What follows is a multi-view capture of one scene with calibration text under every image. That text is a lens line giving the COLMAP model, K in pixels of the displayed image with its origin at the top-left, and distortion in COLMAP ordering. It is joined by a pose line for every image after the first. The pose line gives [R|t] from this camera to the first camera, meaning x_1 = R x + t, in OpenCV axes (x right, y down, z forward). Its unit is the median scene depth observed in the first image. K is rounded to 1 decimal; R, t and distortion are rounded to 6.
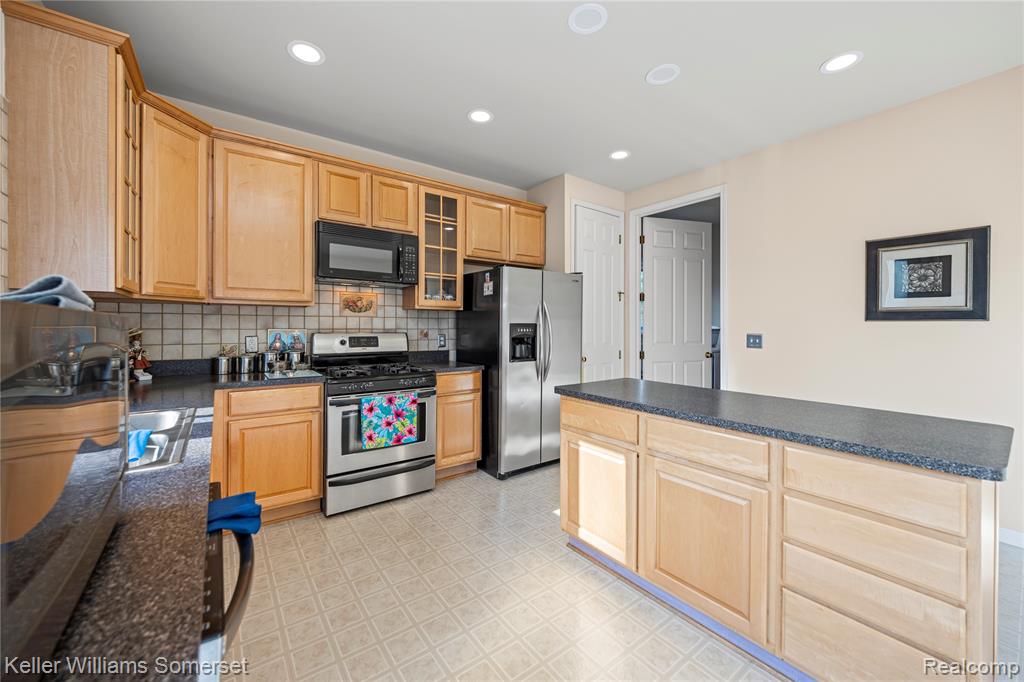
lens RADIAL K [[396.1, 0, 513.3], [0, 396.1, 326.9], [0, 0, 1]] dist [0.000168, 0.000078]
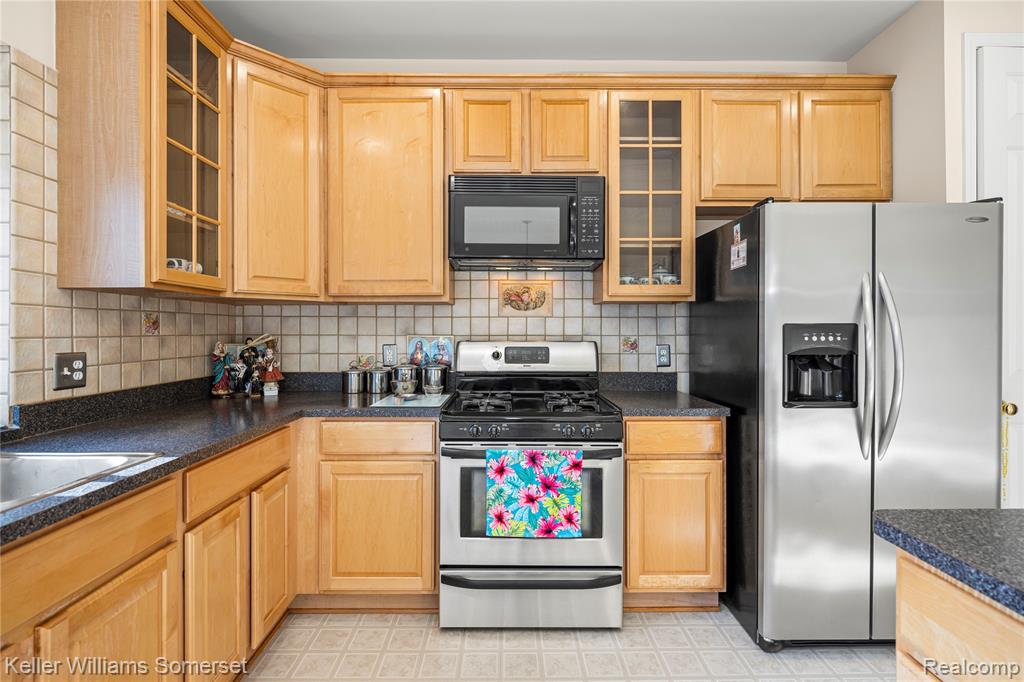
lens RADIAL K [[482.8, 0, 513.5], [0, 482.8, 329.4], [0, 0, 1]] dist [-0.000581, -0.000390]
pose [[0.807295, -0.005565, -0.590122, 0.071707], [0.001730, 0.999974, -0.007062, 0.001147], [0.590146, 0.004680, 0.807283, 0.354935]]
